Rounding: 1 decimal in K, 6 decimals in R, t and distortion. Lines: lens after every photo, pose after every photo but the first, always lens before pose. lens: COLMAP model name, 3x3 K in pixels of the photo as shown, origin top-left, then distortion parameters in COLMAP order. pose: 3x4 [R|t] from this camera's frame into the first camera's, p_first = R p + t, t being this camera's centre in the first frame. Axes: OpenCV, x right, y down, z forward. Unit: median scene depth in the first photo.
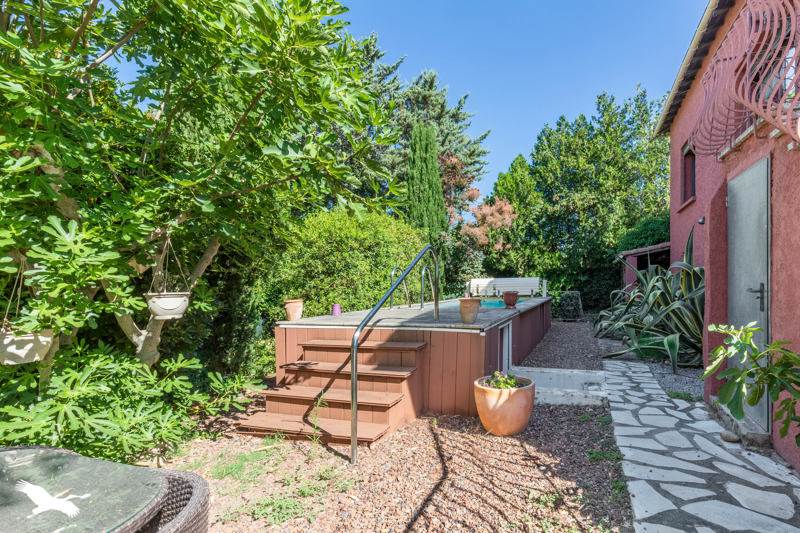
lens RADIAL K [[363.9, 0, 400.0], [0, 363.9, 266.5], [0, 0, 1]] dist [0.000591, -0.000185]
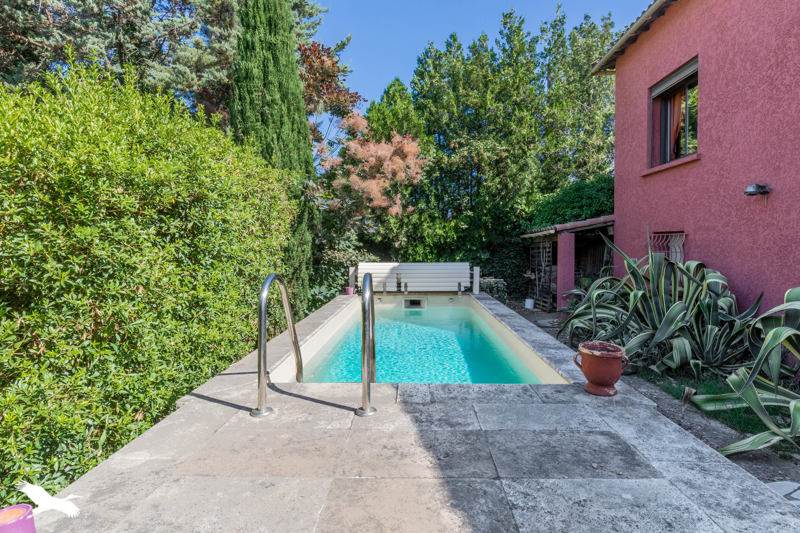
lens RADIAL K [[420.7, 0, 400.0], [0, 420.7, 266.5], [0, 0, 1]] dist [-0.016256, -0.000335]
pose [[0.902694, -0.016559, 0.429963, -0.033215], [-0.024310, 0.995701, 0.089383, -0.020460], [-0.429595, -0.091138, 0.898411, 0.291152]]
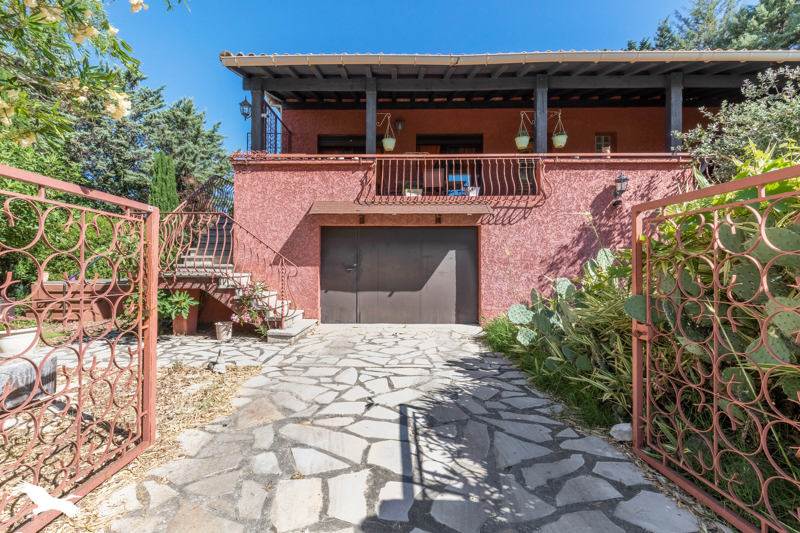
lens RADIAL K [[363.9, 0, 400.0], [0, 363.9, 266.5], [0, 0, 1]] dist [0.000591, -0.000185]
pose [[0.902239, -0.001002, 0.431236, 0.273340], [-0.029965, 0.997435, 0.065011, -0.058800], [-0.430195, -0.071577, 0.899894, -0.747122]]
